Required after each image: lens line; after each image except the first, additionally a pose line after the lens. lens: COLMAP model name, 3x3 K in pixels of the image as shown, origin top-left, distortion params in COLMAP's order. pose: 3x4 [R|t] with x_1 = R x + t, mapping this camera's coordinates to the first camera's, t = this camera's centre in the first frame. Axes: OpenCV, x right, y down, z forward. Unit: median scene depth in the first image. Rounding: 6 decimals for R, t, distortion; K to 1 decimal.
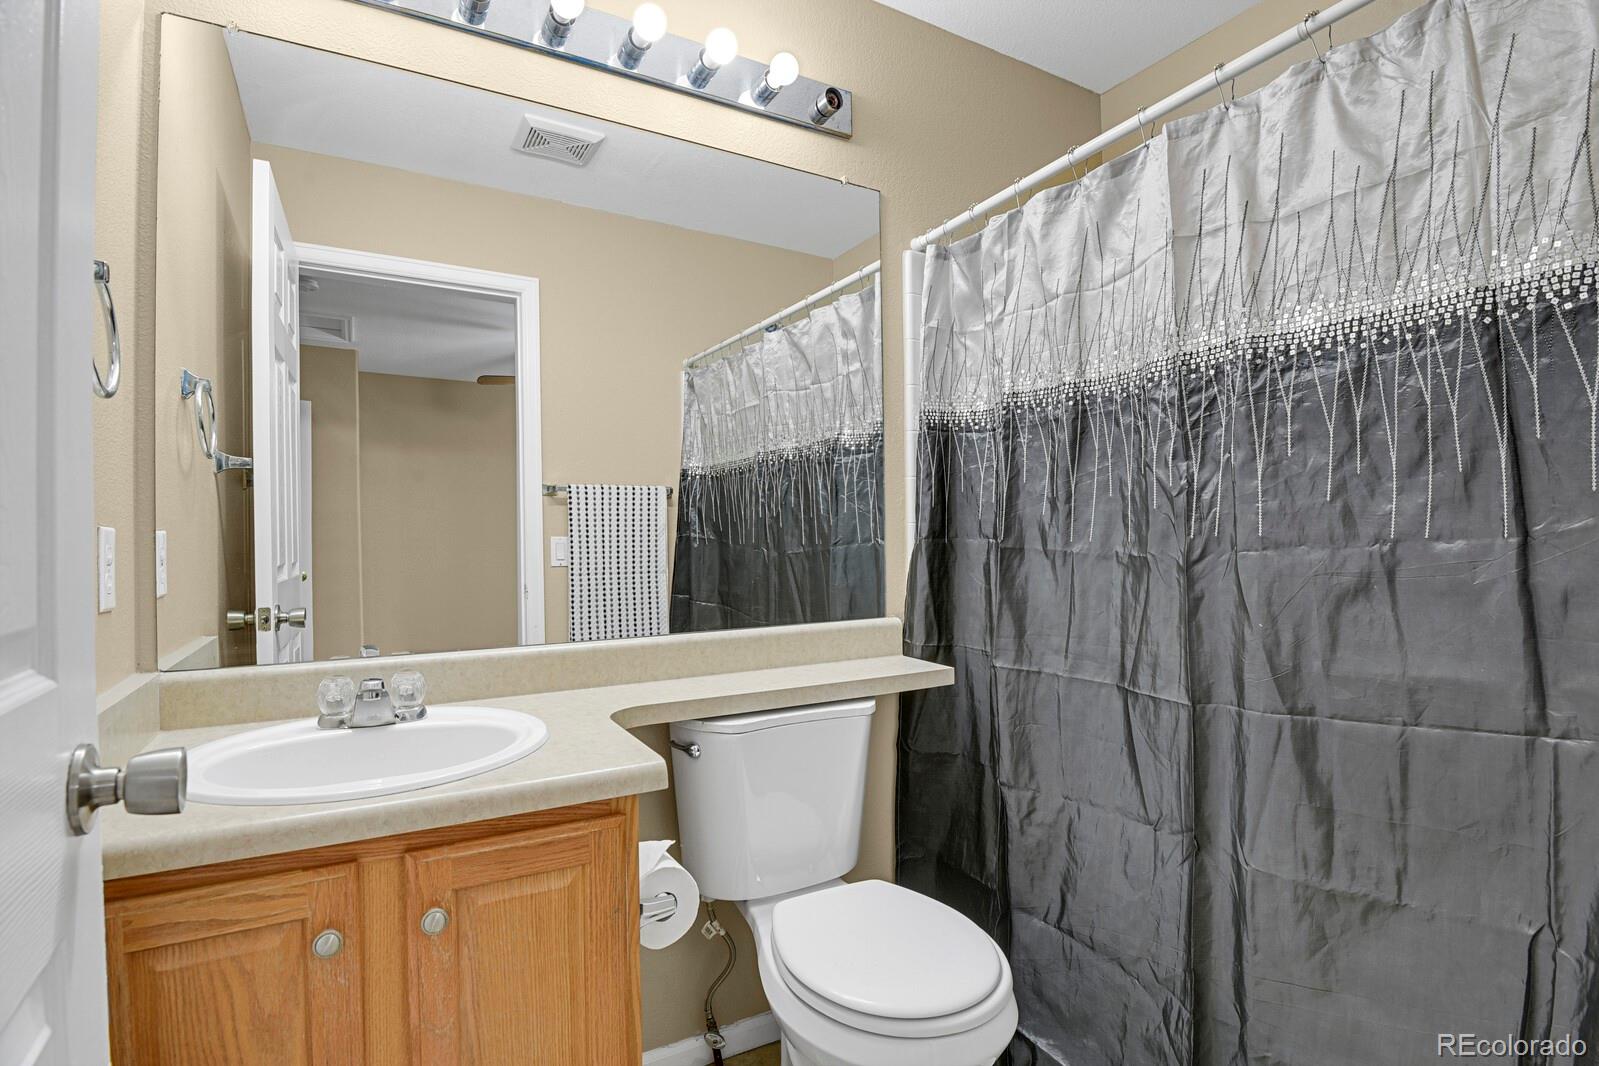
lens RADIAL K [[781.1, 0, 801.6], [0, 781.1, 539.3], [0, 0, 1]] dist [-0.020627, -0.006366]
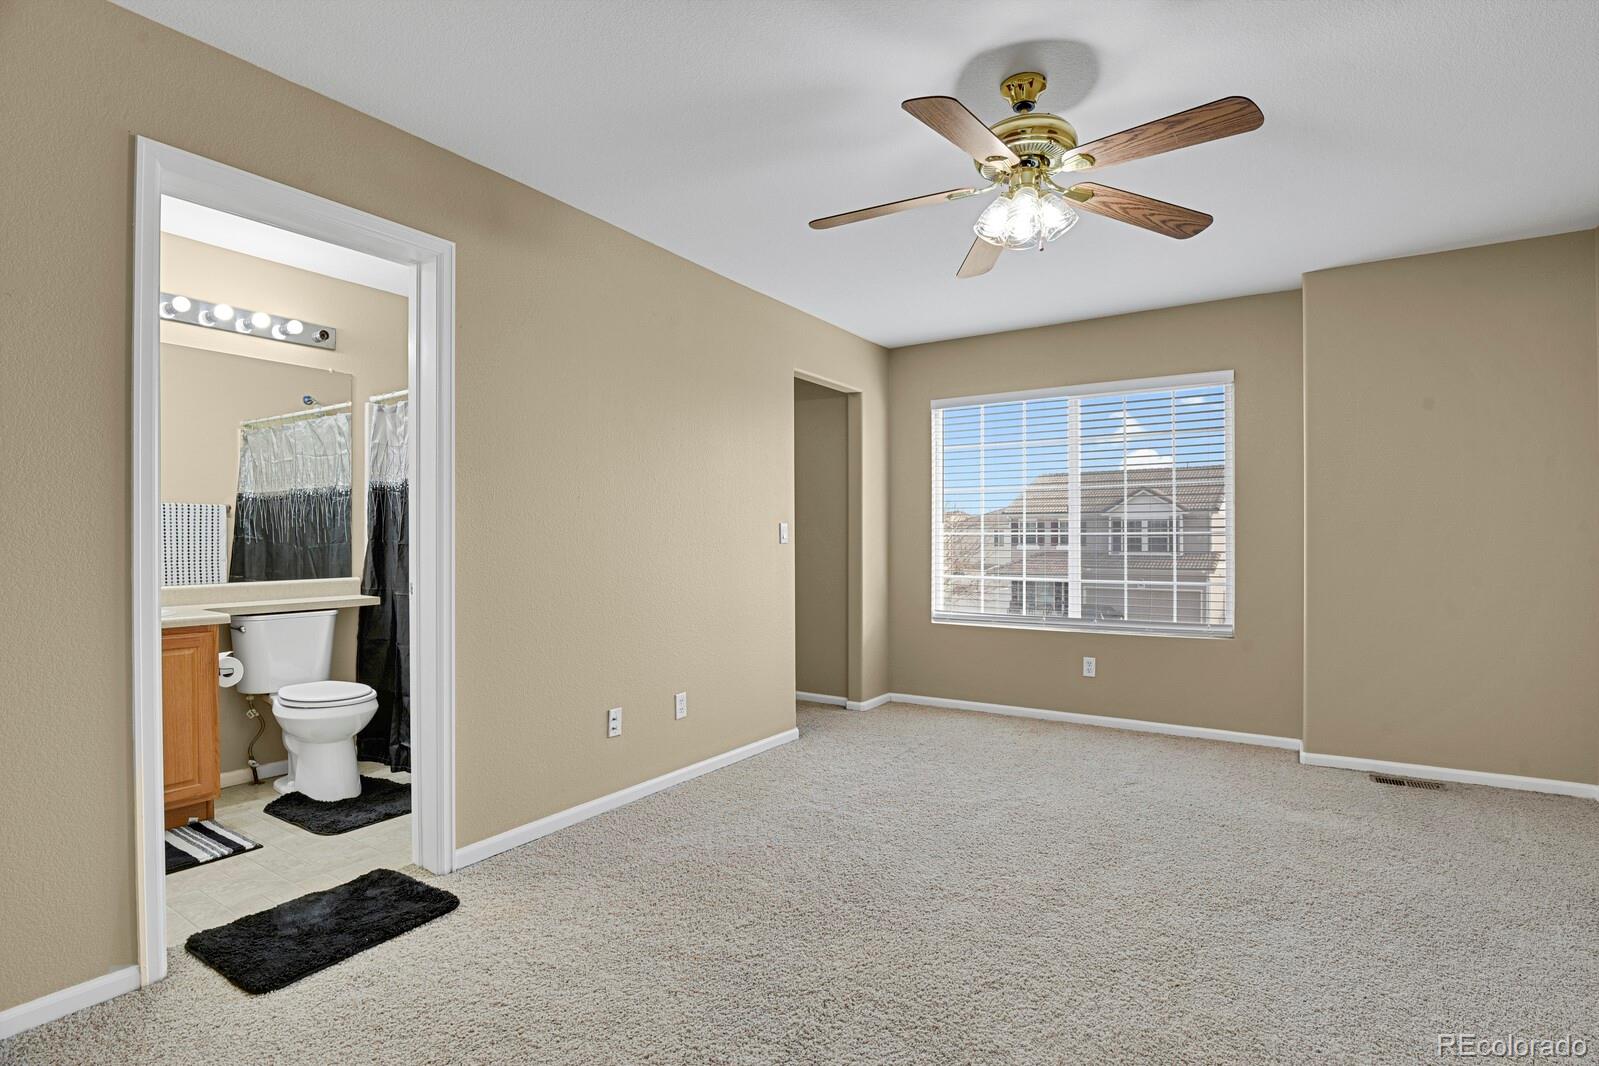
lens RADIAL K [[781.1, 0, 801.6], [0, 781.1, 539.3], [0, 0, 1]] dist [-0.020627, -0.006366]
pose [[0.888178, 0.006402, 0.459455, 0.192749], [-0.006344, 0.999978, -0.001670, -0.006136], [-0.459456, -0.001431, 0.888199, -1.225897]]
